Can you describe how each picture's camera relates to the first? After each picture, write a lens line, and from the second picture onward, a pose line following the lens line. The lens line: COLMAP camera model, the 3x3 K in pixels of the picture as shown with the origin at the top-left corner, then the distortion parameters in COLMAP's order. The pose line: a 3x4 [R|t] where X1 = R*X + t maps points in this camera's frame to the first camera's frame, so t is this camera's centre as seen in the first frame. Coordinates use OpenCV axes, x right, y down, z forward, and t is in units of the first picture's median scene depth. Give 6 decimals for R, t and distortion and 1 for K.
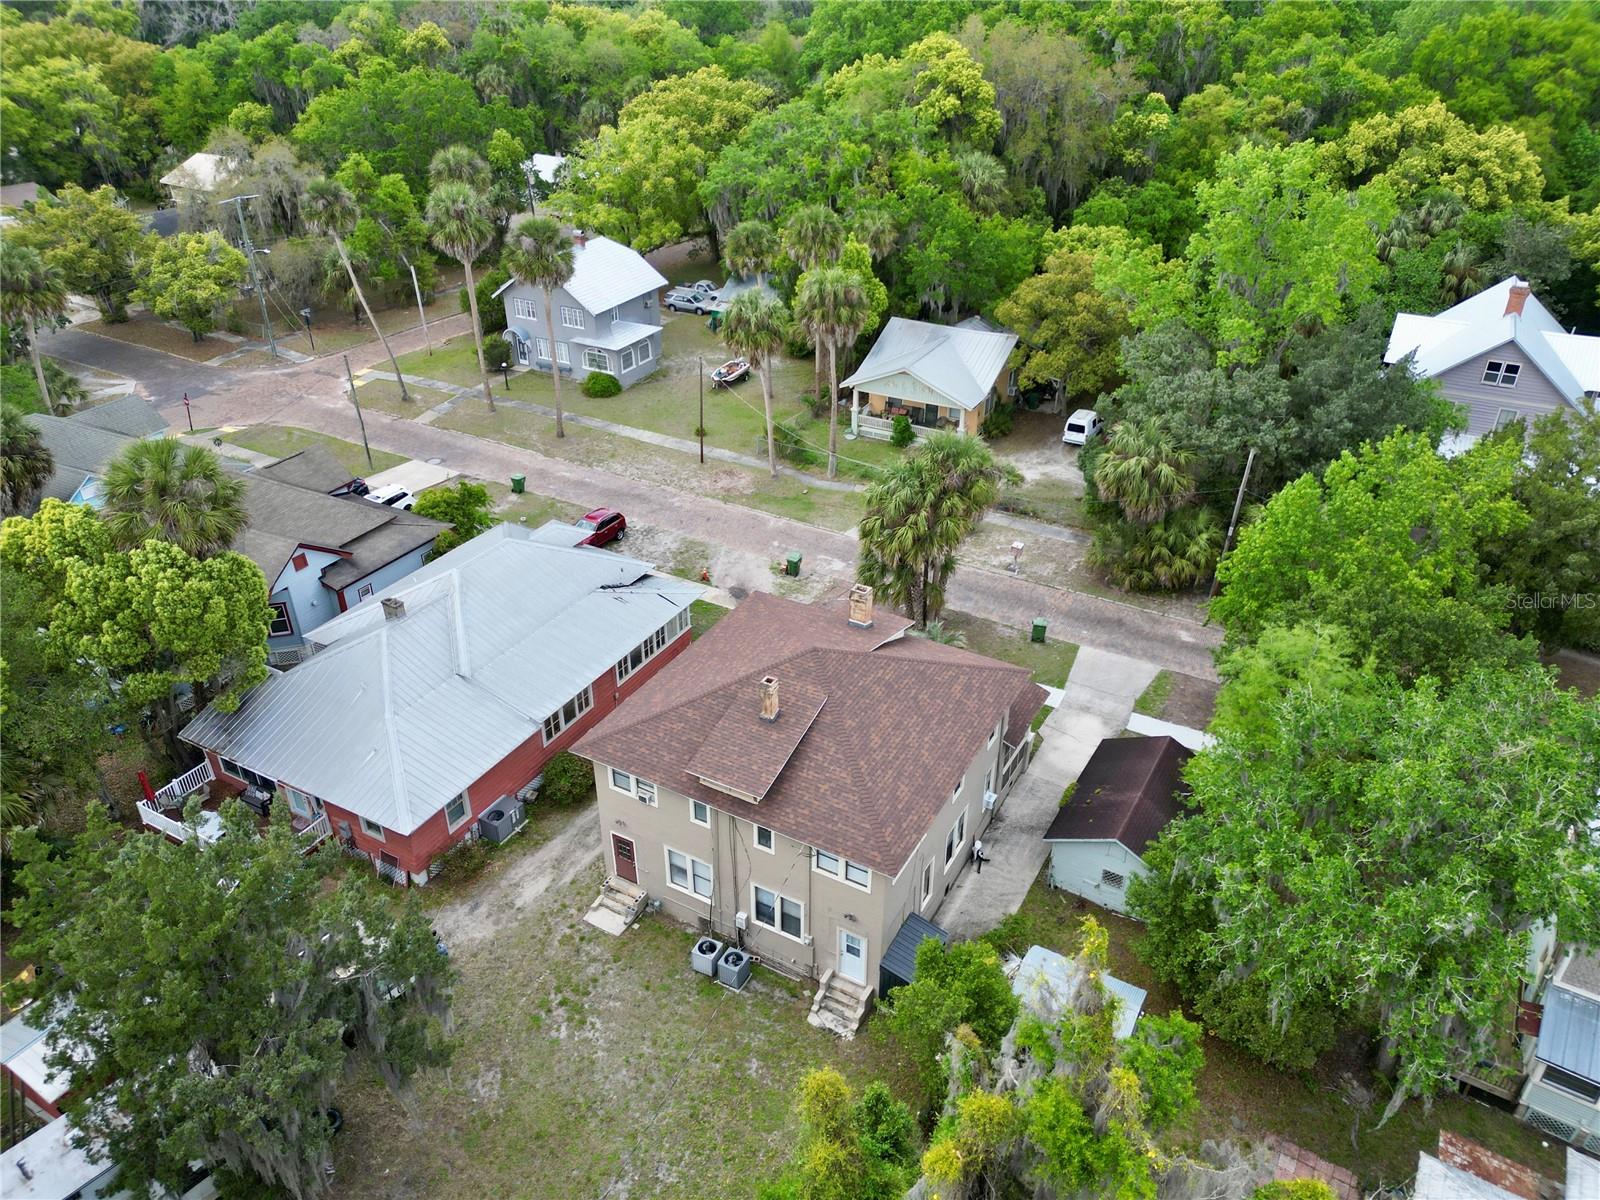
lens RADIAL K [[1121.6, 0, 806.3], [0, 1121.6, 611.0], [0, 0, 1]] dist [0.070626, -0.061417]
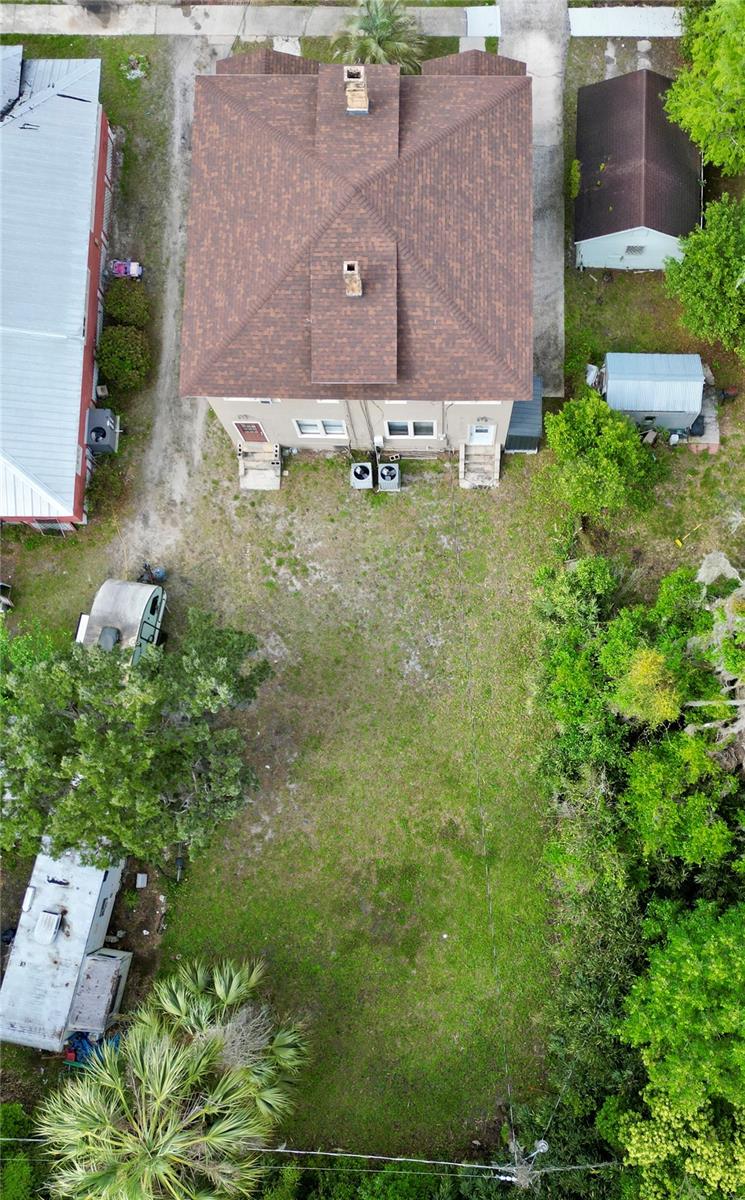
lens RADIAL K [[970.5, 0, 432.5], [0, 970.5, 634.6], [0, 0, 1]] dist [0.078409, -0.075913]
pose [[0.879911, -0.470372, 0.067140, -0.113248], [0.258419, 0.592343, 0.763118, -0.243177], [-0.398719, -0.654125, 0.642762, 0.126388]]
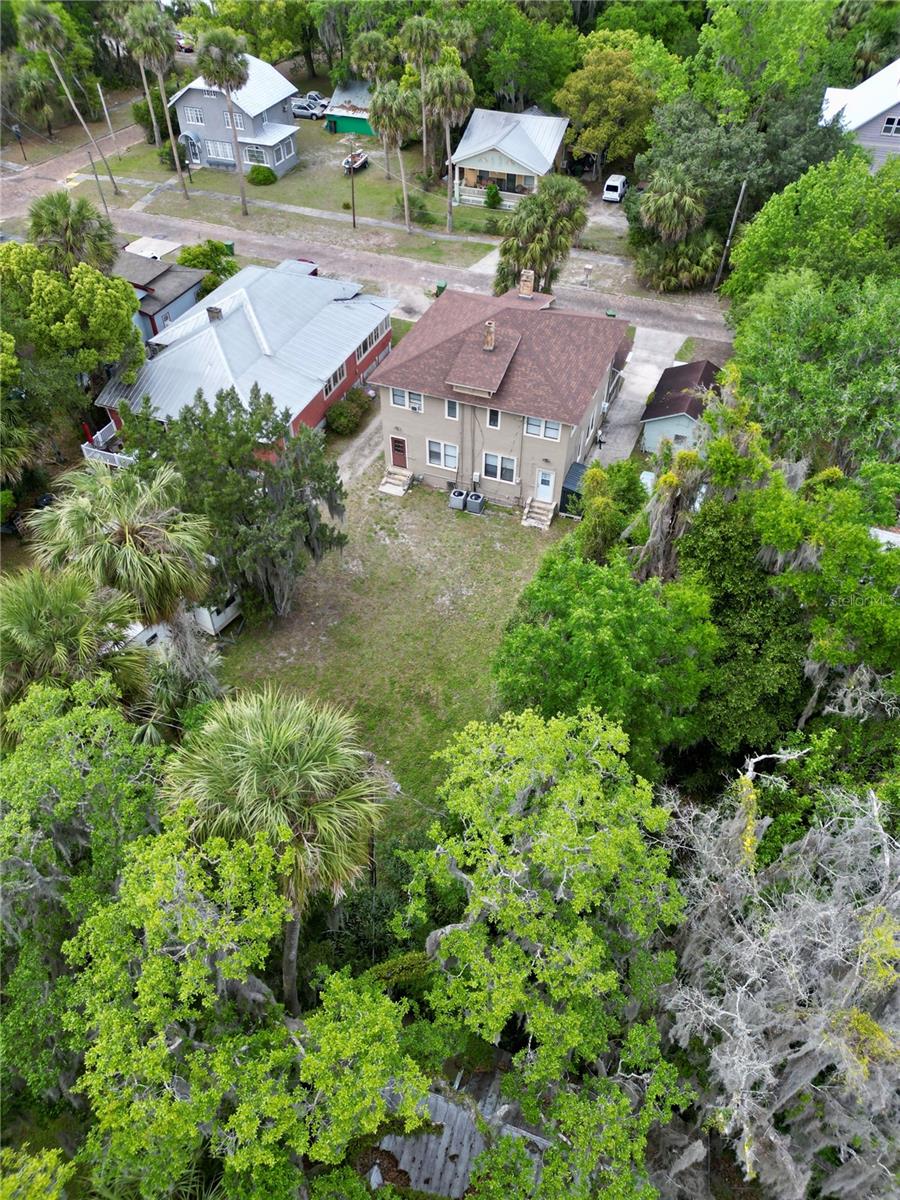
lens RADIAL K [[841.2, 0, 451.3], [0, 841.2, 605.3], [0, 0, 1]] dist [0.070626, -0.061417]
pose [[0.990524, -0.097983, 0.096237, -0.158067], [0.072498, 0.968174, 0.239548, 0.101043], [-0.116646, -0.230301, 0.966103, -0.191632]]
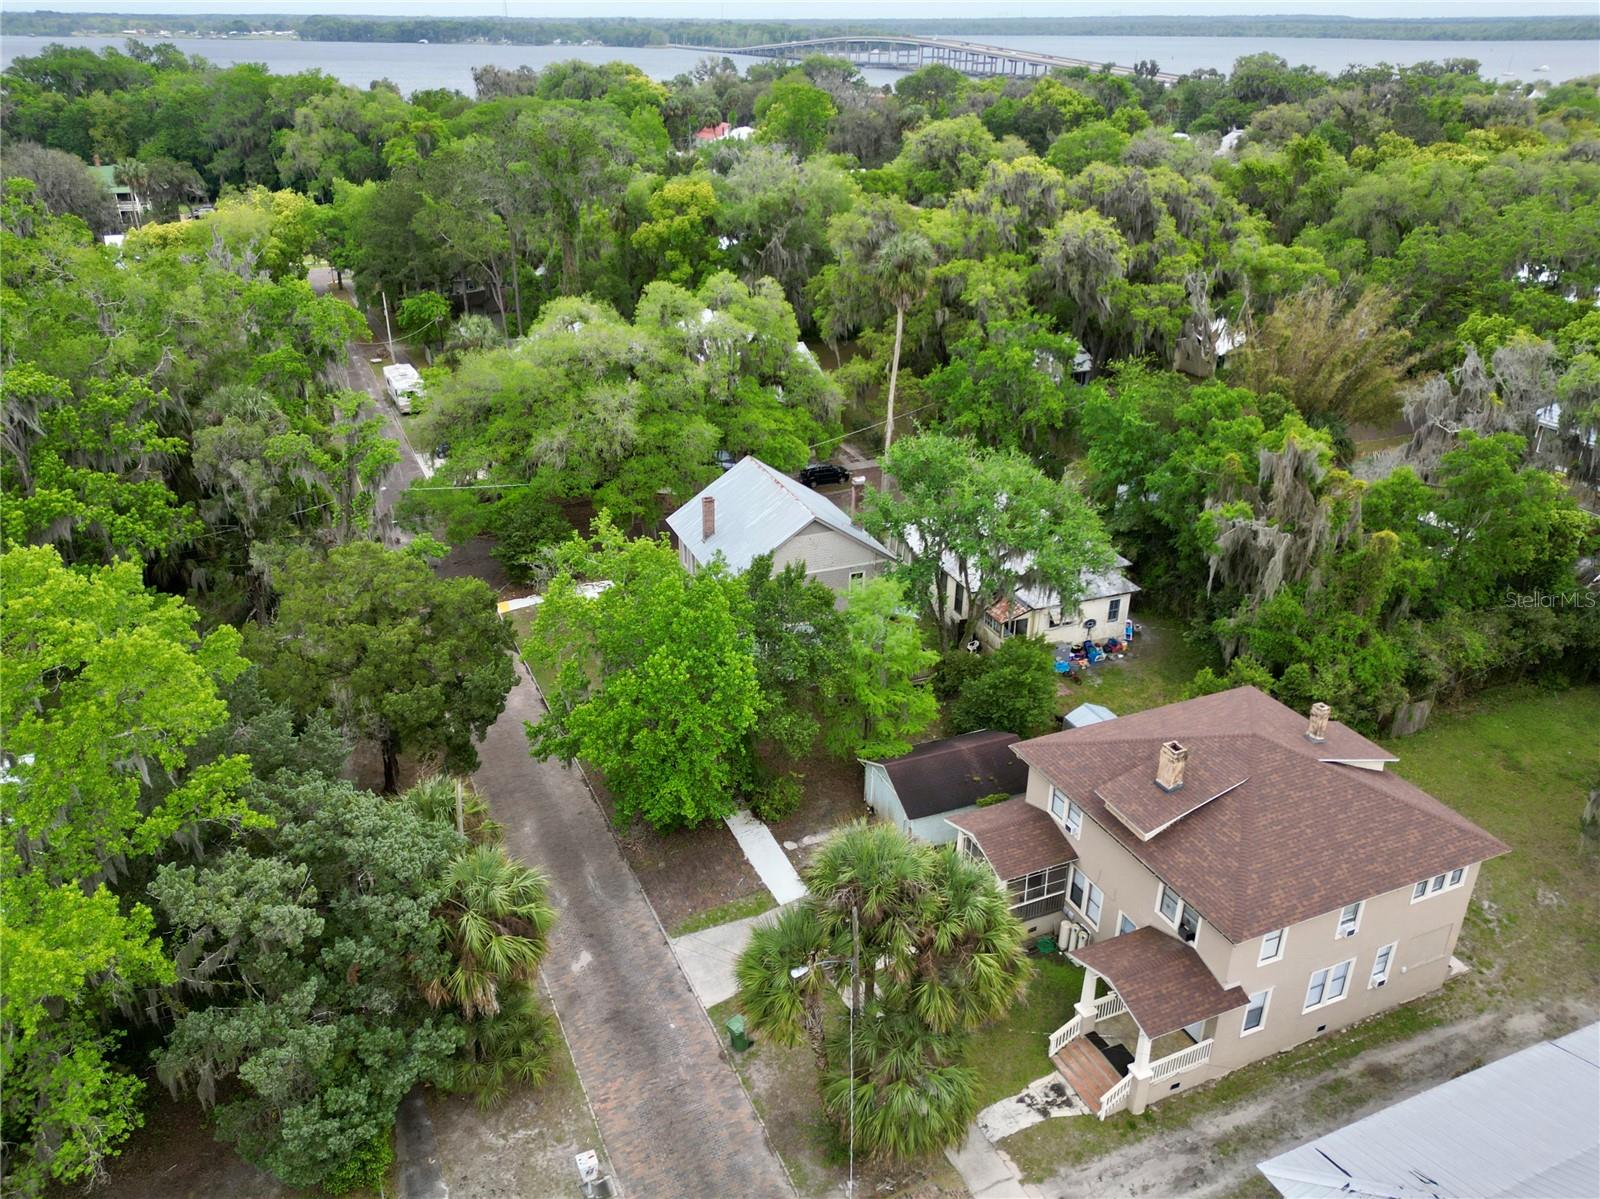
lens RADIAL K [[1192.7, 0, 763.7], [0, 1192.7, 576.2], [0, 0, 1]] dist [0.070929, -0.060781]
pose [[-0.793172, -0.261808, 0.549850, -0.141348], [0.312774, 0.599577, 0.736668, -0.693549], [-0.522543, 0.756283, -0.393681, 1.054725]]
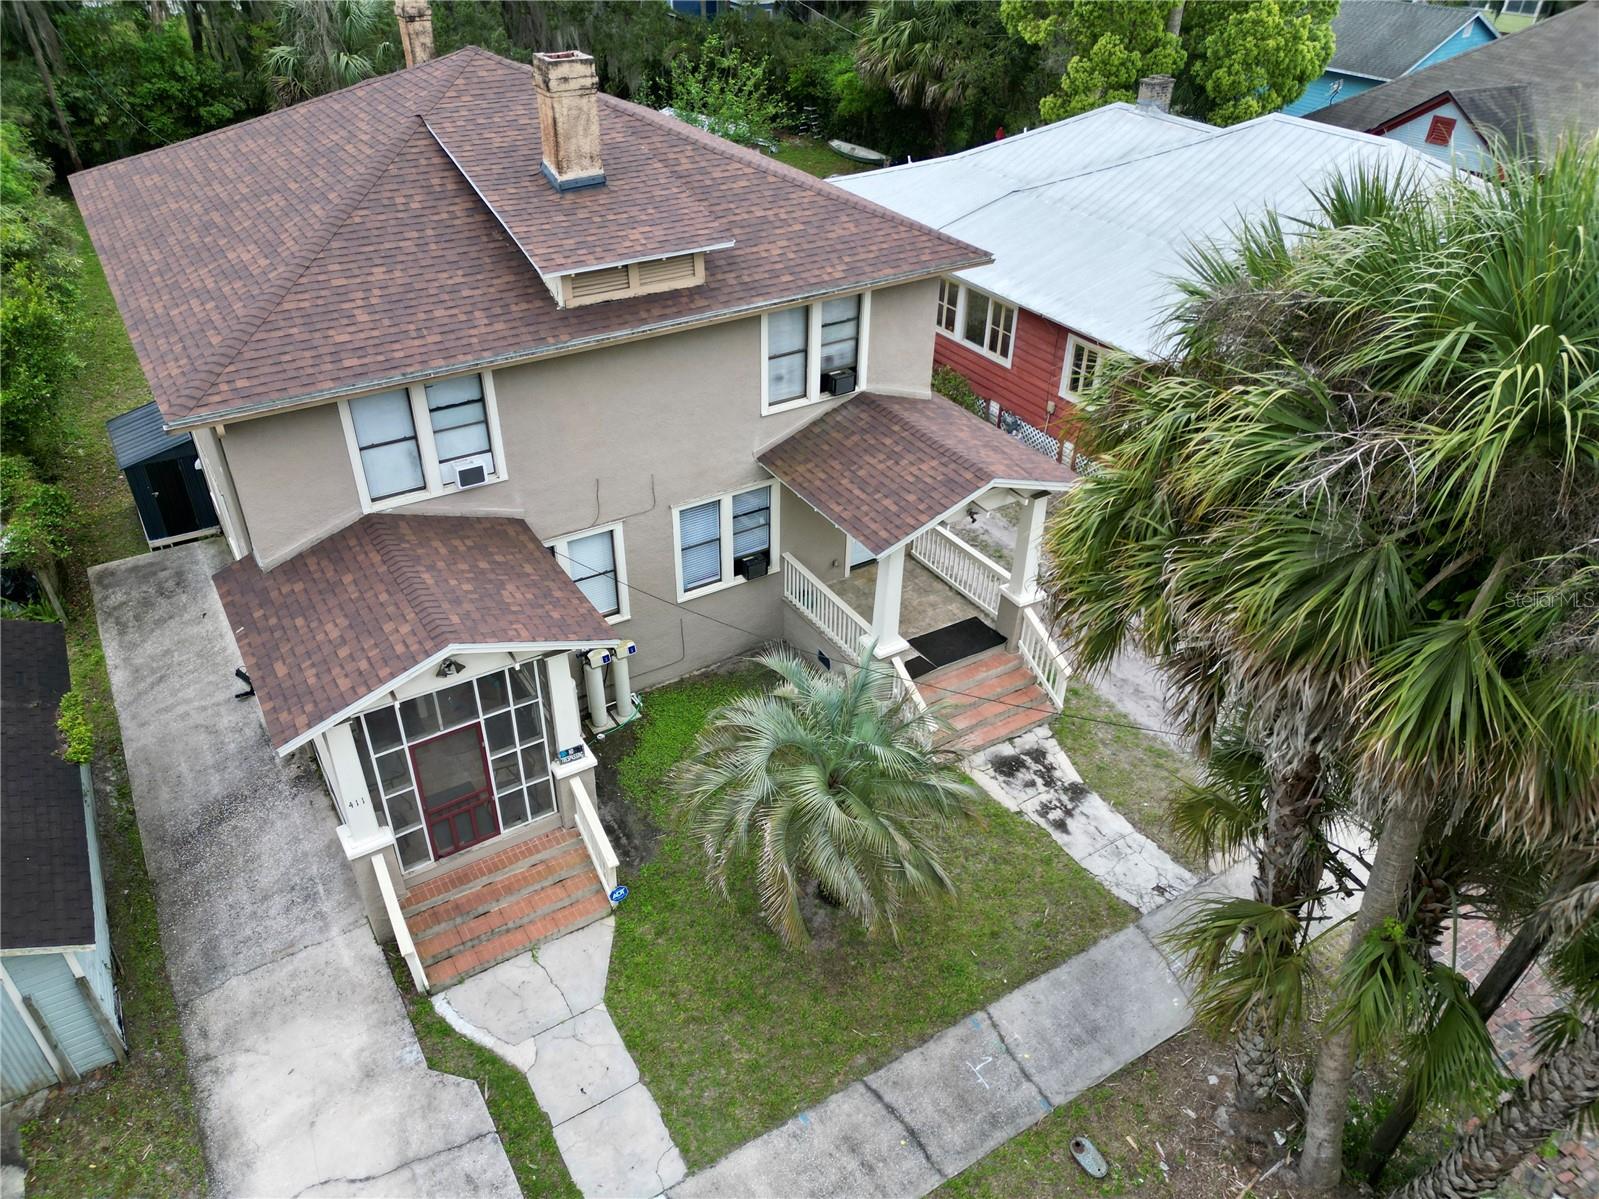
lens RADIAL K [[1120.9, 0, 775.9], [0, 1120.9, 620.7], [0, 0, 1]] dist [0.070626, -0.061417]
pose [[-0.499298, 0.495160, -0.710998, 0.266324], [-0.456423, 0.547197, 0.701608, -0.152438], [0.736464, 0.674827, -0.047212, 0.853891]]
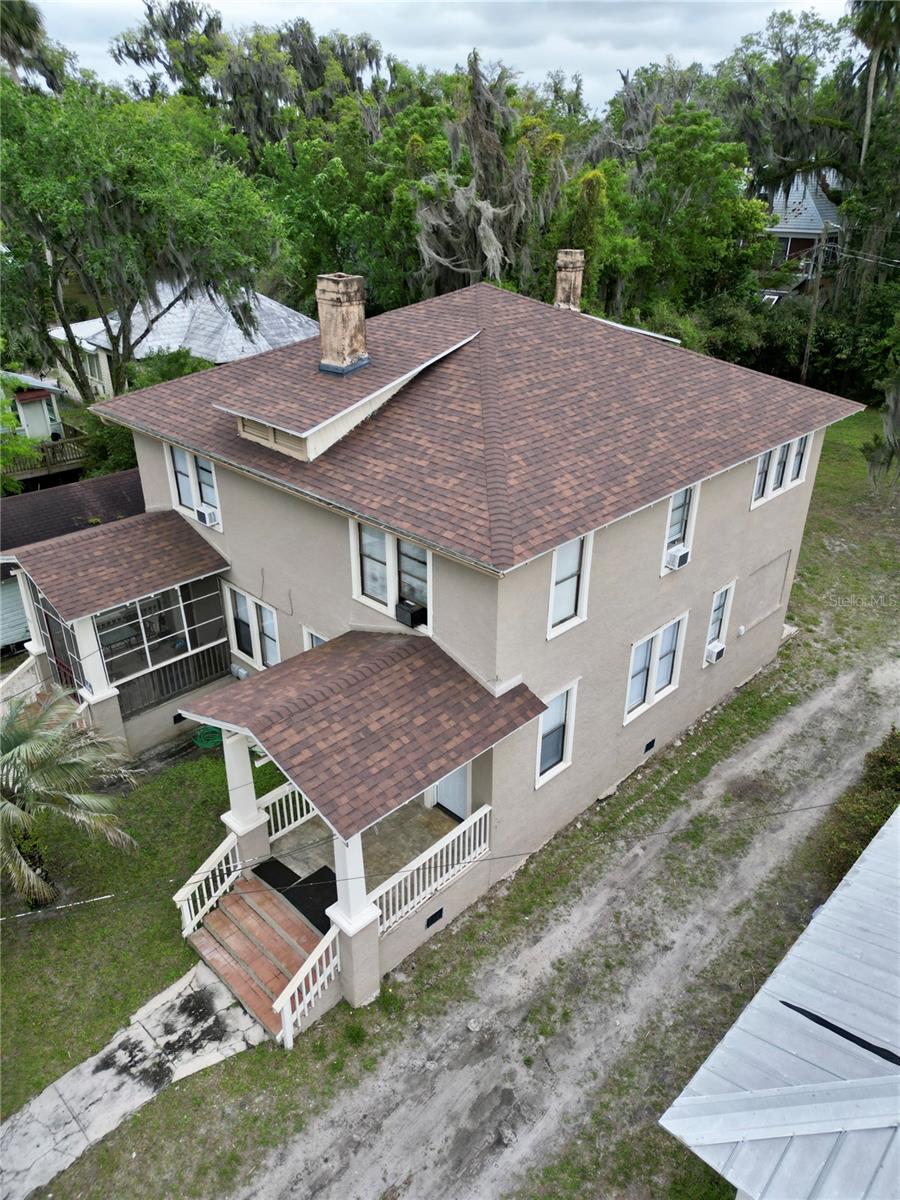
lens RADIAL K [[841.2, 0, 452.3], [0, 841.2, 598.2], [0, 0, 1]] dist [0.070626, -0.061417]
pose [[-0.964235, -0.126449, 0.232943, -0.071847], [0.132560, 0.530984, 0.836949, -0.176876], [-0.229520, 0.837894, -0.495231, 0.919988]]
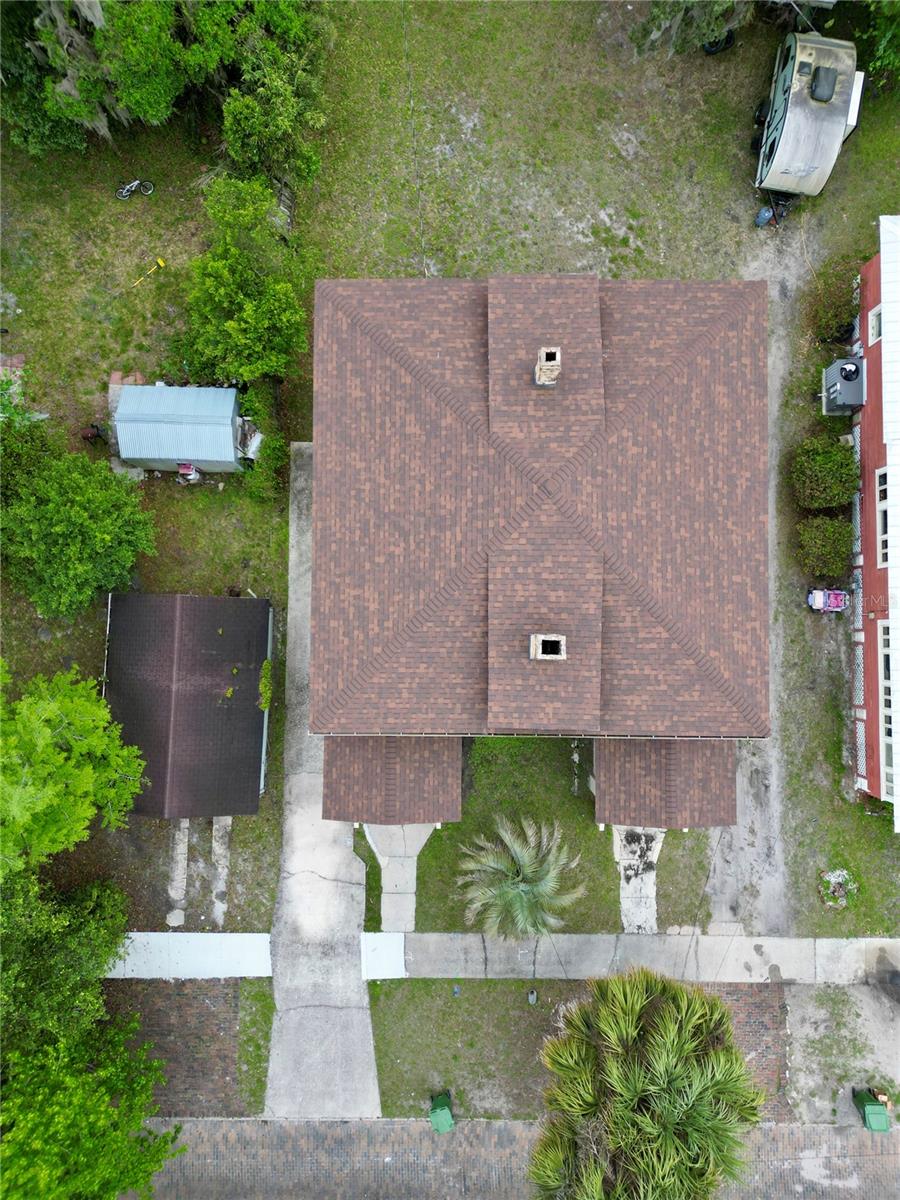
lens RADIAL K [[841.2, 0, 454.5], [0, 841.2, 598.7], [0, 0, 1]] dist [0.070626, -0.061417]
pose [[-0.878090, 0.477887, -0.024134, 0.068738], [-0.249918, -0.415033, 0.874808, -0.293548], [0.408043, 0.774191, 0.483869, 0.519340]]
